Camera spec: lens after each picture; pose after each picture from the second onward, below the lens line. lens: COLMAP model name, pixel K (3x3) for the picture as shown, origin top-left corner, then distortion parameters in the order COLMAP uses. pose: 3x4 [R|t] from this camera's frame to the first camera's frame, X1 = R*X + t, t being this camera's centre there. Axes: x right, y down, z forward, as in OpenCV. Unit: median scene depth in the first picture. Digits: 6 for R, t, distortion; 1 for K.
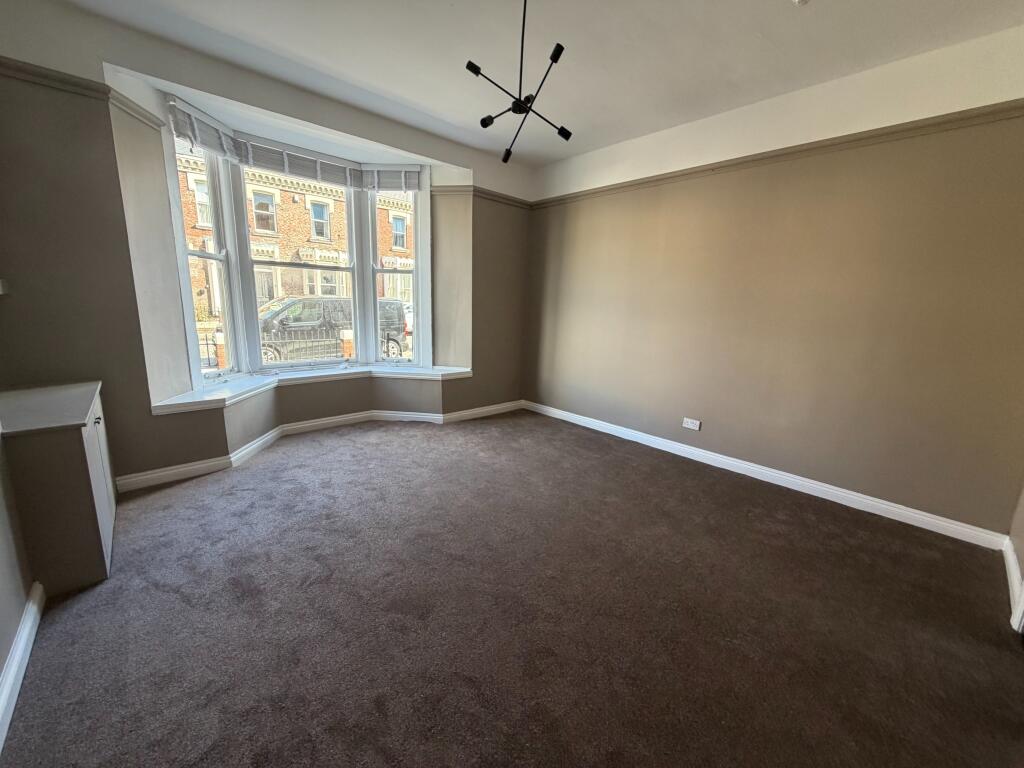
lens RADIAL K [[409.0, 0, 505.3], [0, 409.0, 383.7], [0, 0, 1]] dist [0.005007, 0.000192]
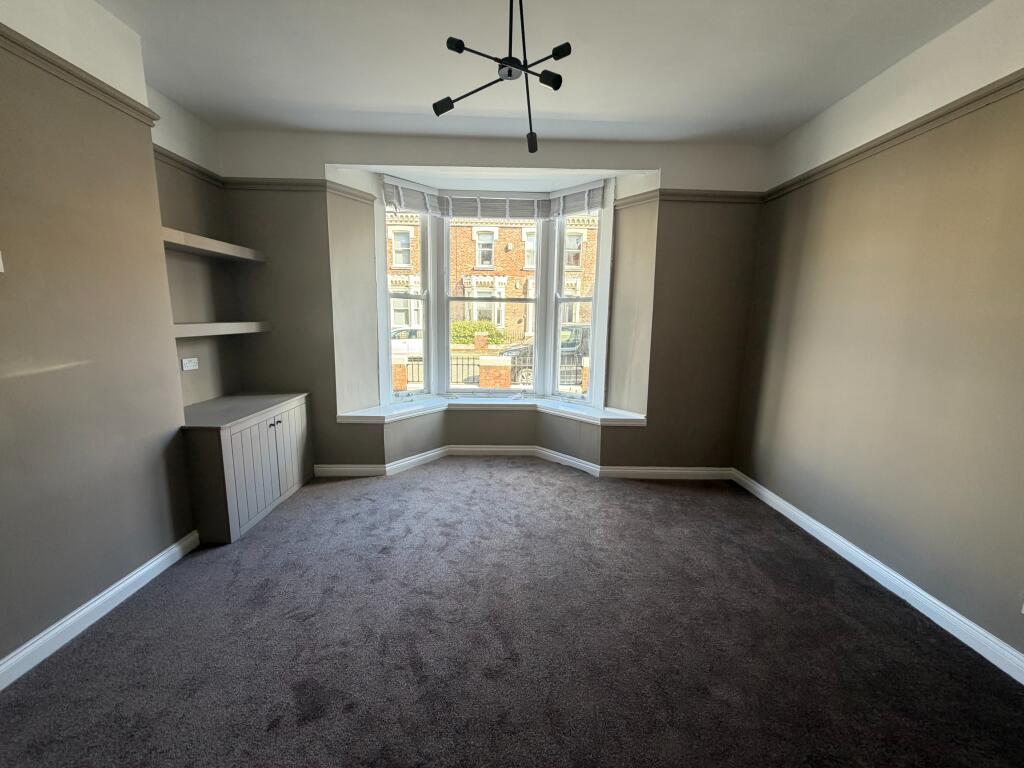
lens RADIAL K [[409.0, 0, 505.3], [0, 409.0, 383.7], [0, 0, 1]] dist [0.005007, 0.000192]
pose [[0.754109, 0.083218, -0.651456, 0.261932], [-0.120912, 0.992576, -0.013171, -0.065234], [0.645523, 0.088701, 0.758572, 0.252240]]
